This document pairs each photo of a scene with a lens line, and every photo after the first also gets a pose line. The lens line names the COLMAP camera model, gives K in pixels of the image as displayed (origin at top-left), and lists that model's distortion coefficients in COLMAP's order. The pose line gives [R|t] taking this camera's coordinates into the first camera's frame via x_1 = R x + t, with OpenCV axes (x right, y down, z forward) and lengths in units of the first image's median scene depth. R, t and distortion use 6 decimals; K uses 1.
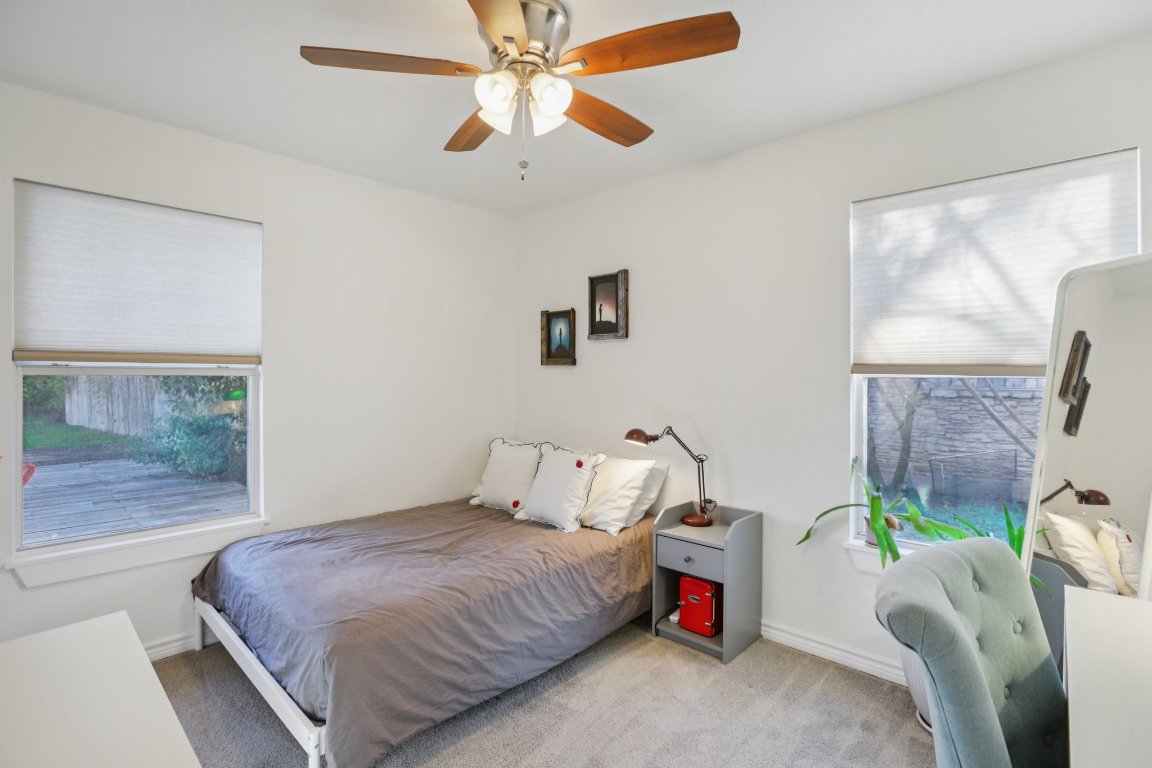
lens RADIAL K [[541.8, 0, 572.9], [0, 541.8, 380.1], [0, 0, 1]] dist [-0.056316, 0.022689]
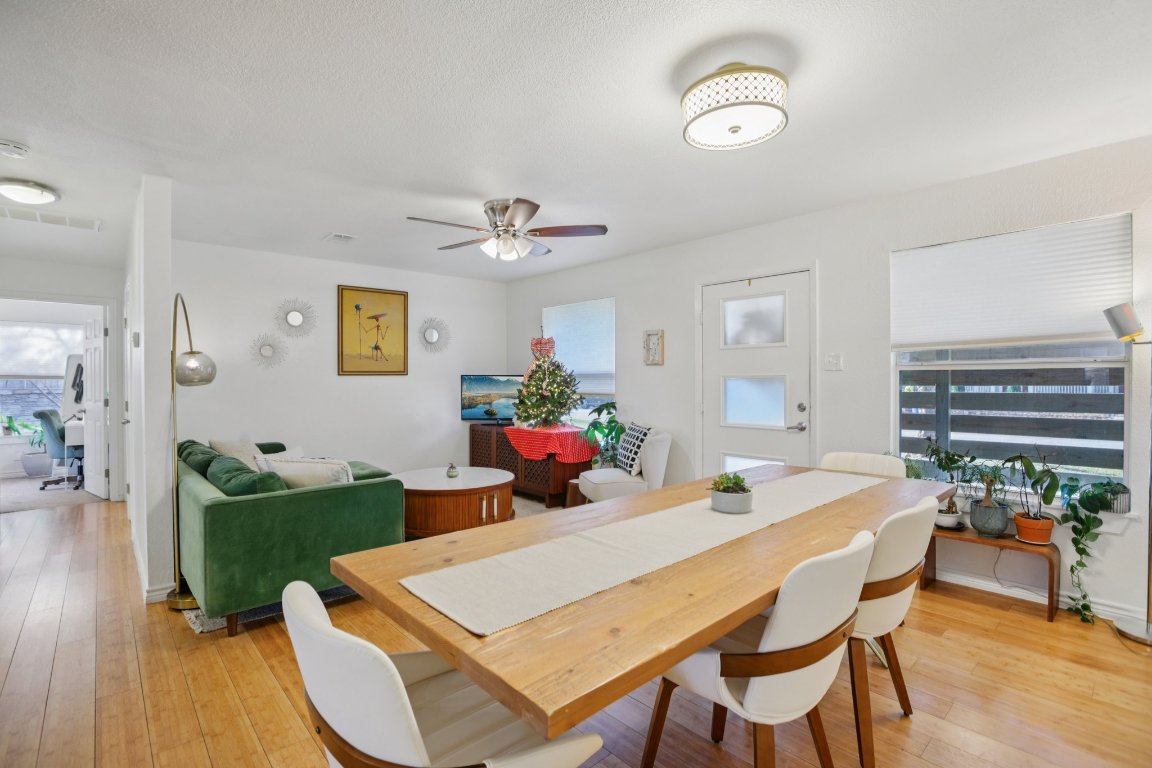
lens RADIAL K [[541.8, 0, 572.9], [0, 541.8, 380.1], [0, 0, 1]] dist [-0.056316, 0.022689]
pose [[0.082968, 0.001255, 0.996551, -0.533183], [0.010202, 0.999946, -0.002108, 0.008206], [-0.996500, 0.010342, 0.082951, -0.617296]]
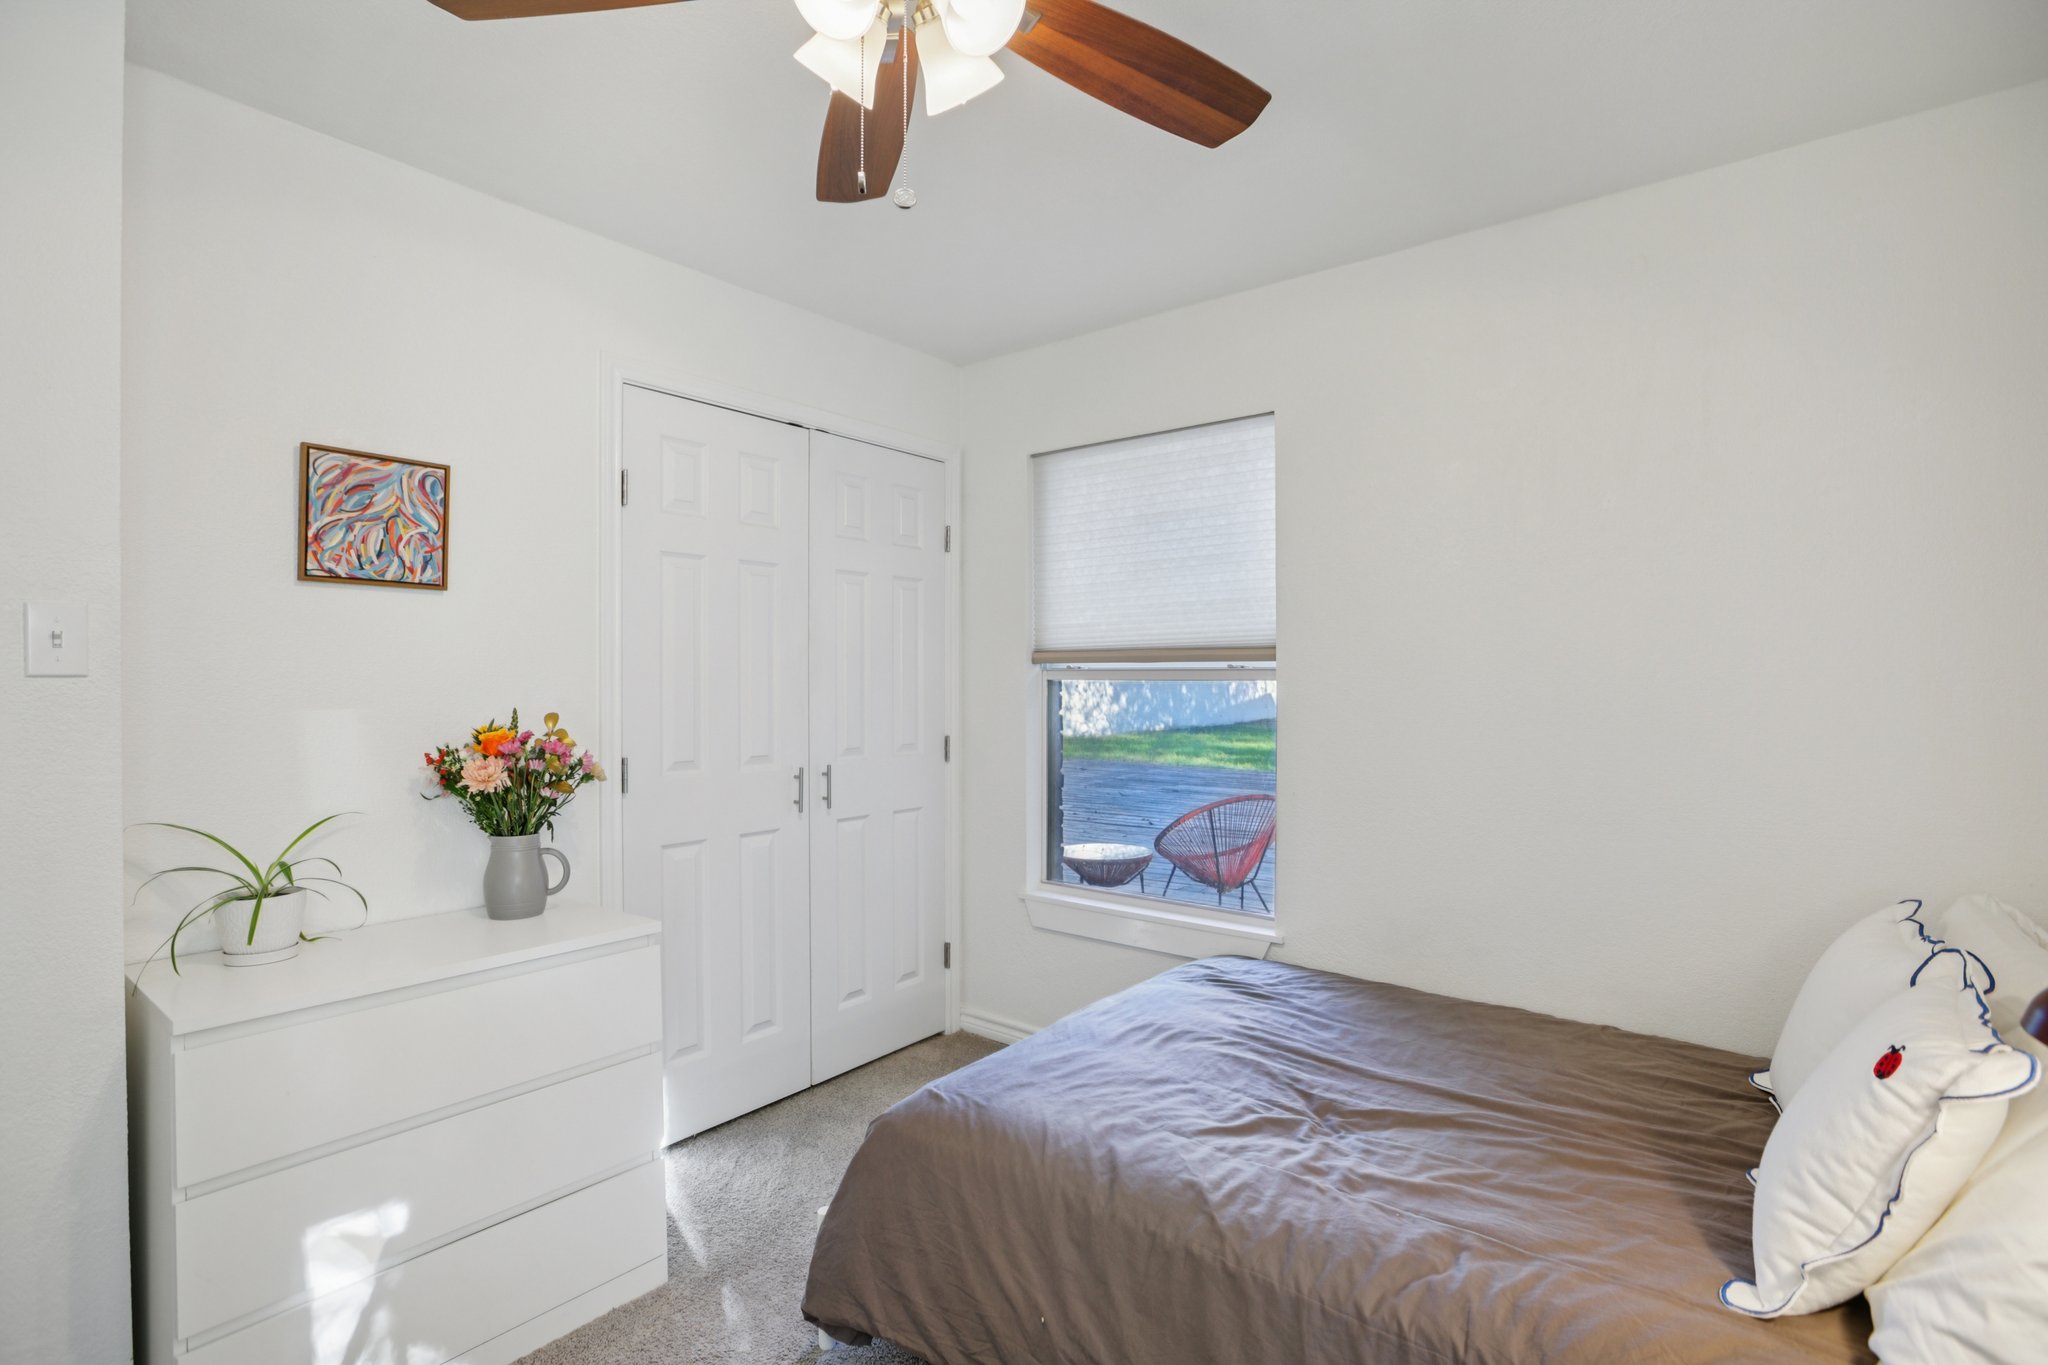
lens RADIAL K [[980.5, 0, 1024.0], [0, 980.5, 682.5], [0, 0, 1]] dist [0.000664, 0.012350]
pose [[0.098324, 0.004793, -0.995143, 0.474909], [-0.003751, 0.999983, 0.004446, -0.010901], [0.995147, 0.003295, 0.098340, 0.697882]]
